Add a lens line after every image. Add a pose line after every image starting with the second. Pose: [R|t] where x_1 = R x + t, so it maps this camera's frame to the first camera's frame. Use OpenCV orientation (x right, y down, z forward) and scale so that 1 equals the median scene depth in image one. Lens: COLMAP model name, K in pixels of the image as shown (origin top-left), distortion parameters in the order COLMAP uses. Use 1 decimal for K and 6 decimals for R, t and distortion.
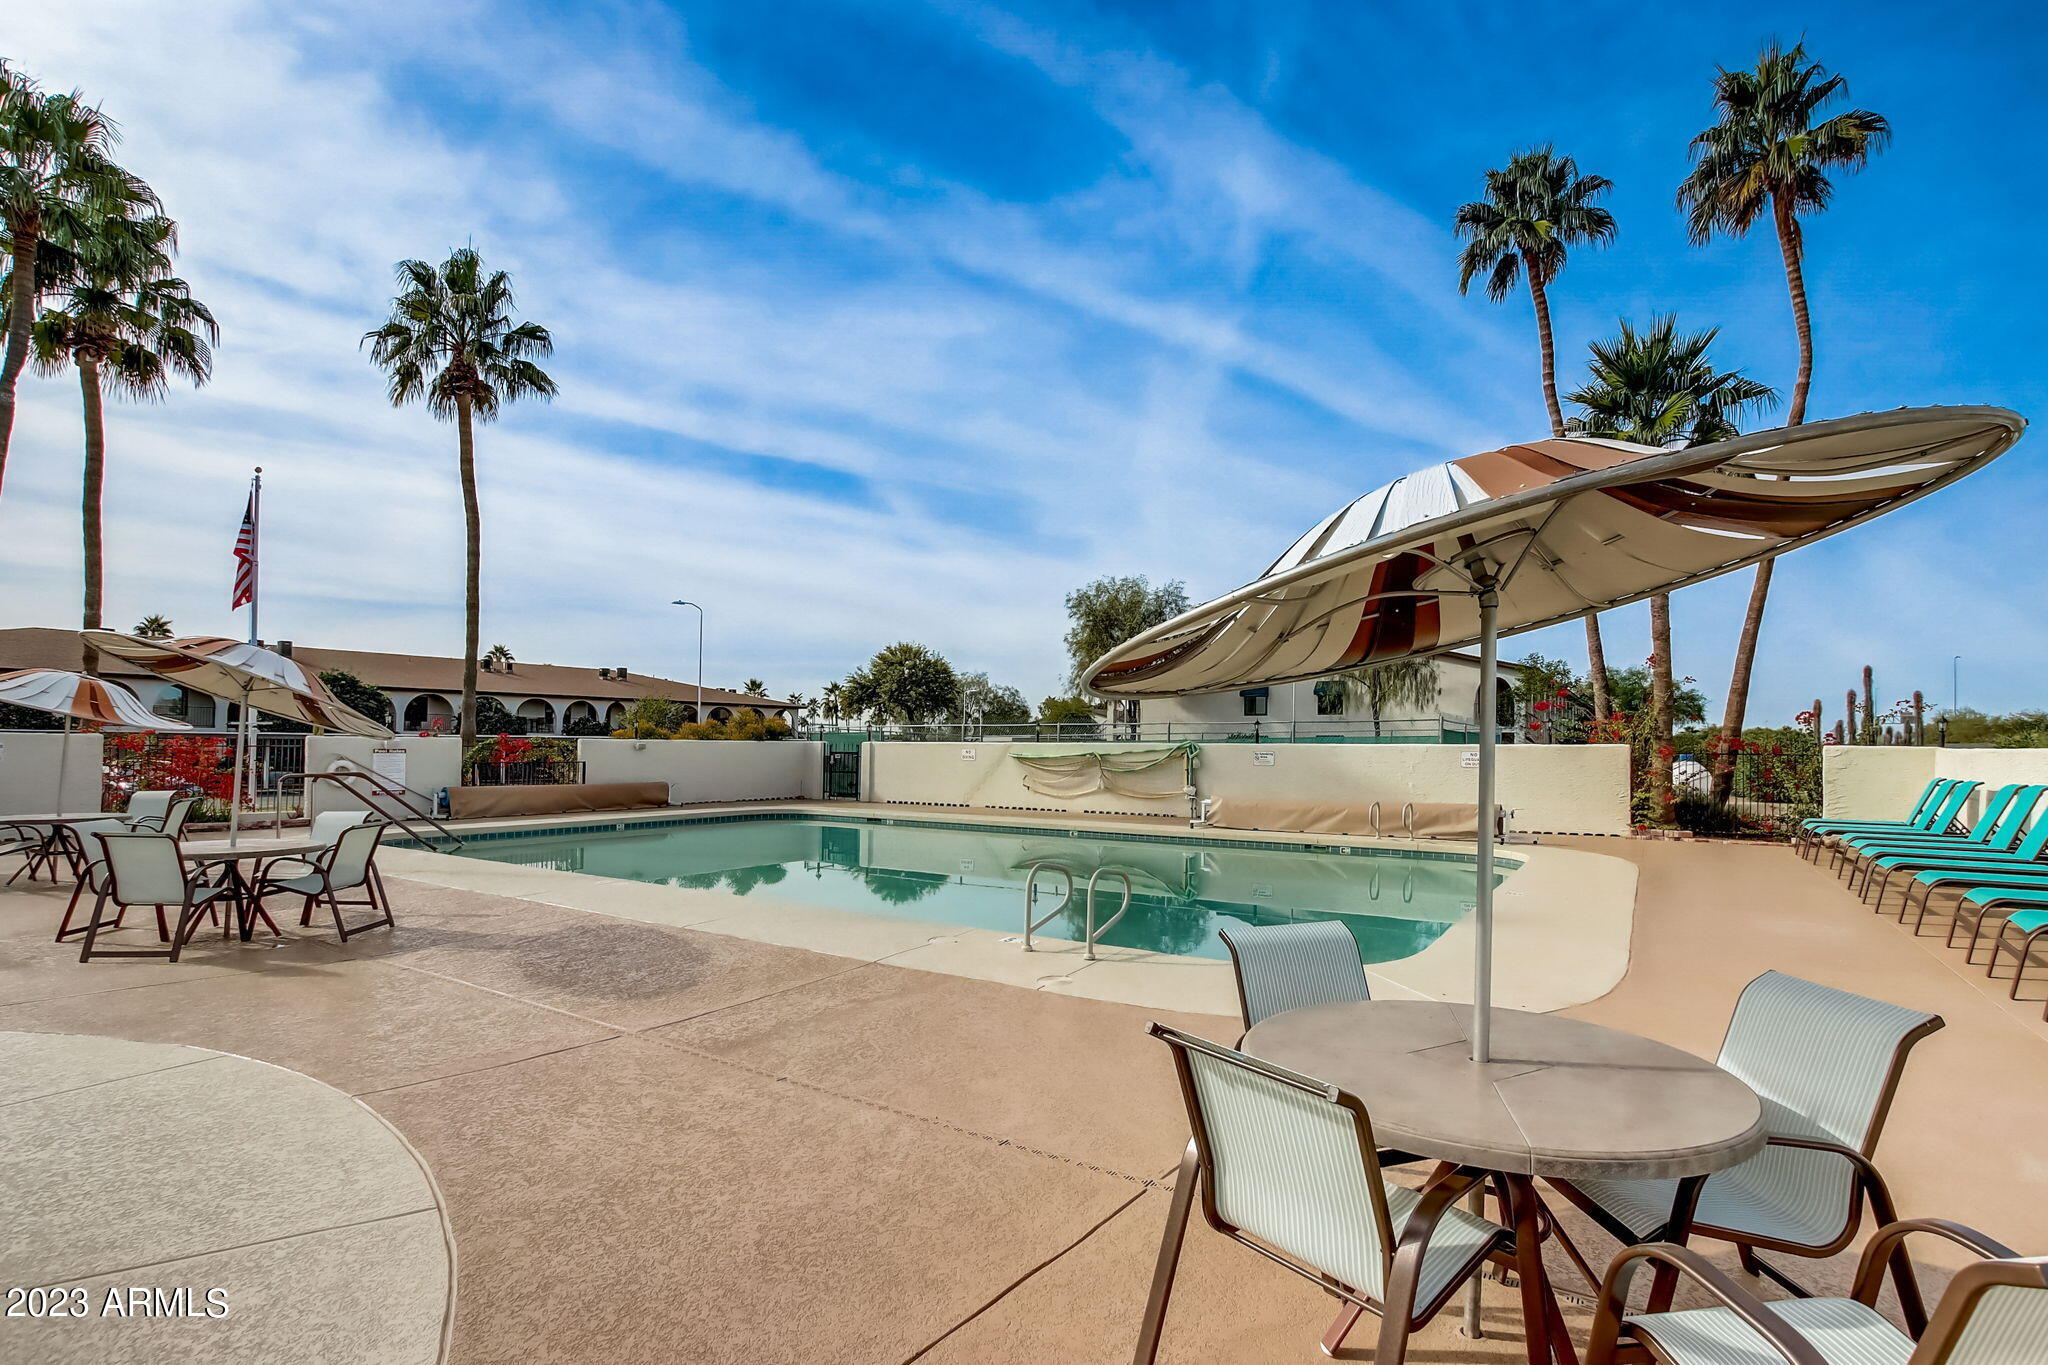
lens RADIAL K [[900.2, 0, 1023.5], [0, 900.2, 672.3], [0, 0, 1]] dist [-0.025280, 0.000114]
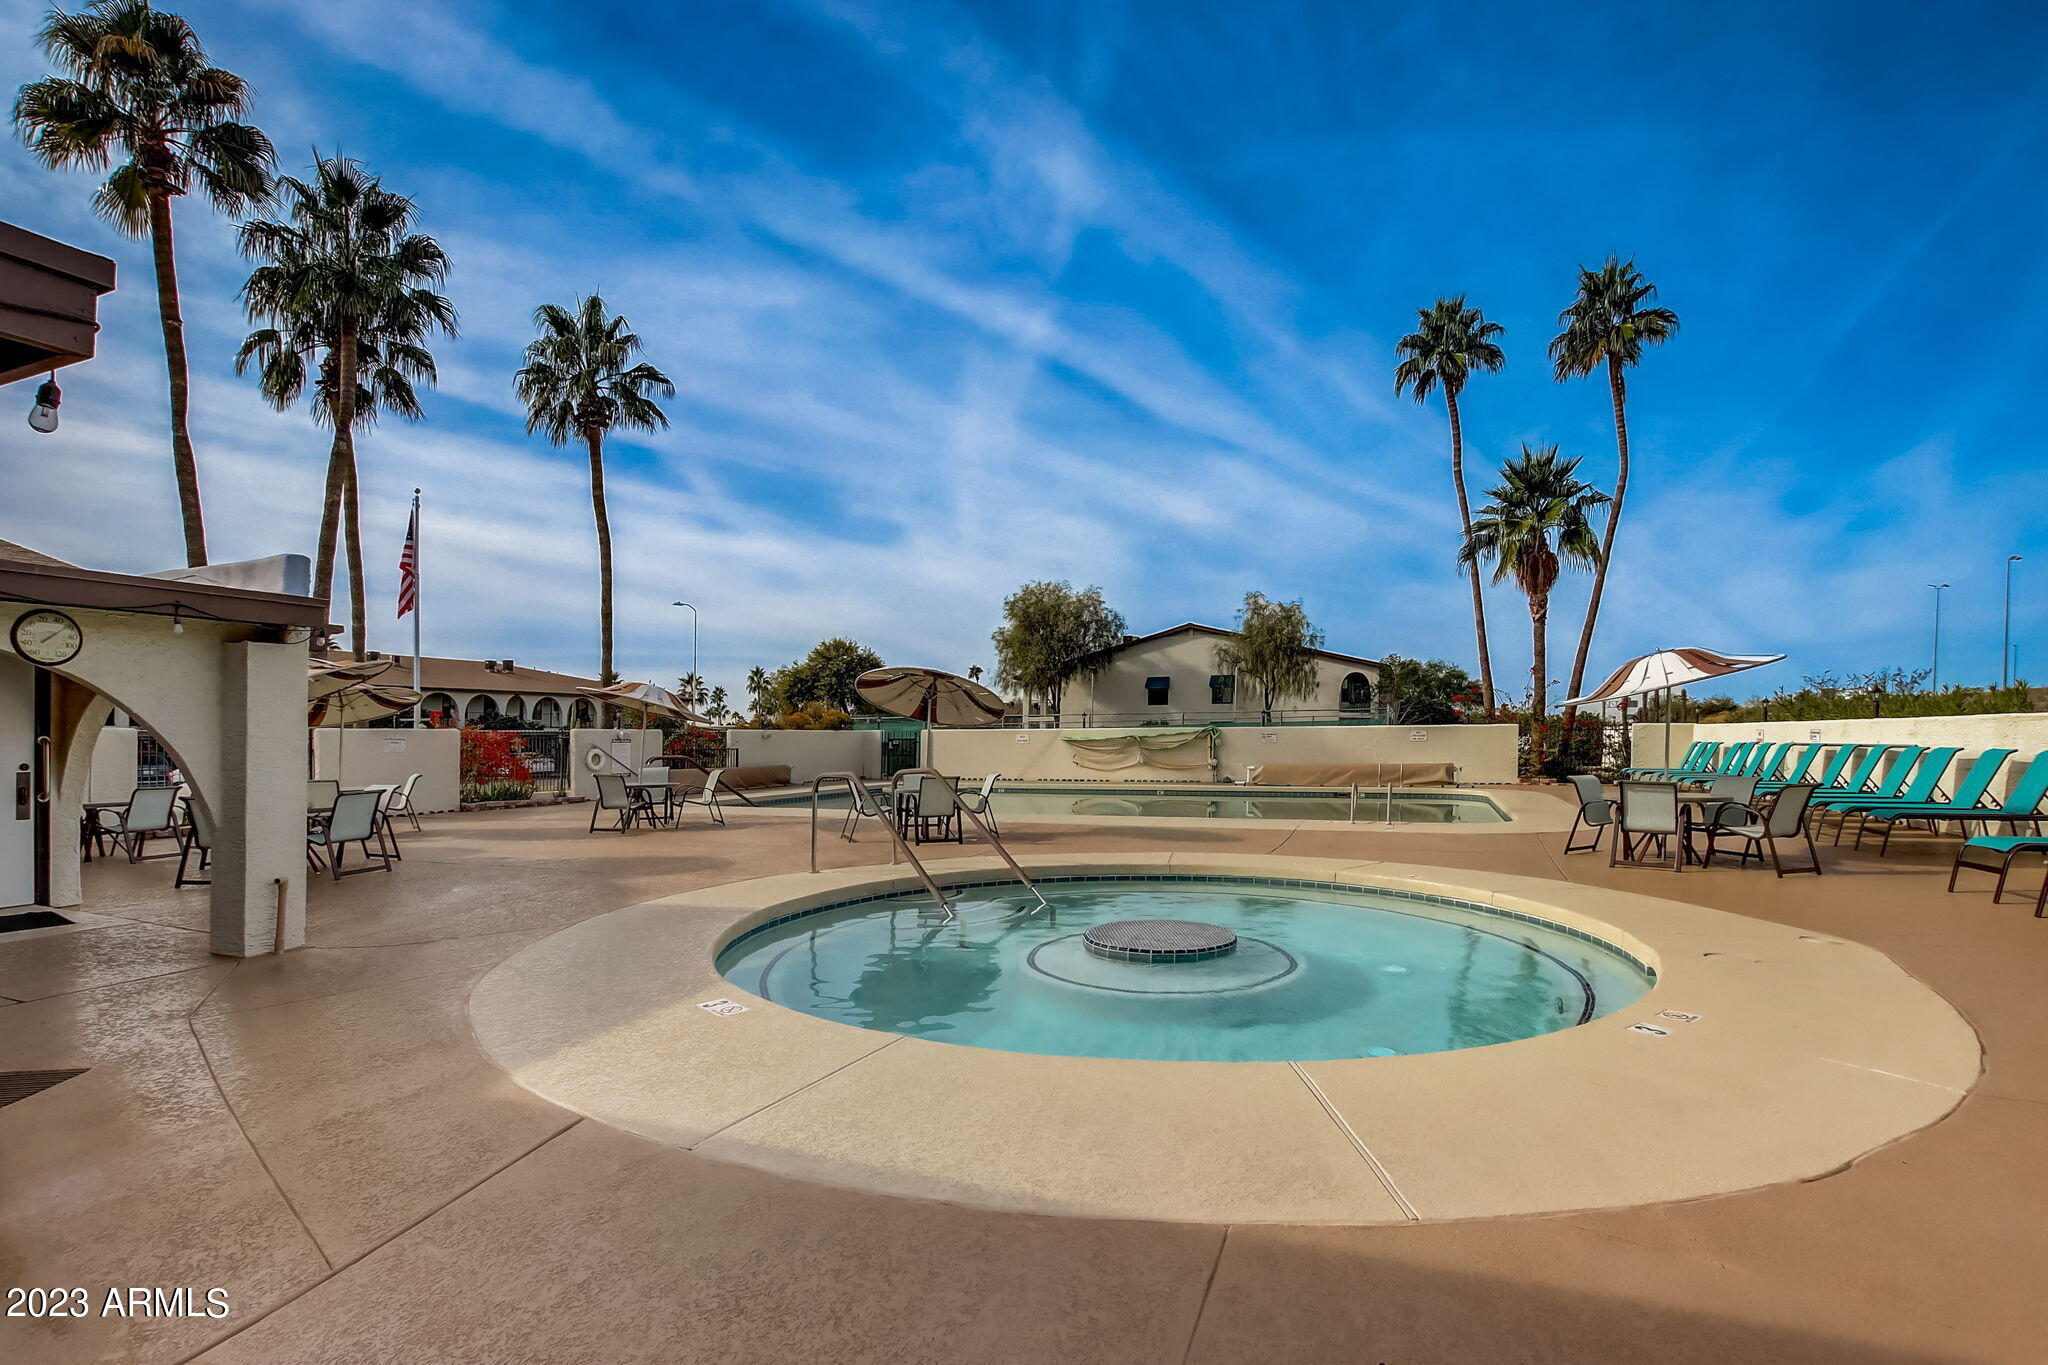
lens RADIAL K [[912.5, 0, 1013.0], [0, 912.5, 690.1], [0, 0, 1]] dist [-0.035817, 0.007391]
pose [[0.980860, -0.004459, 0.194663, -0.151001], [-0.001781, 0.999491, 0.031868, -0.007484], [-0.194705, -0.031605, 0.980352, -0.108657]]
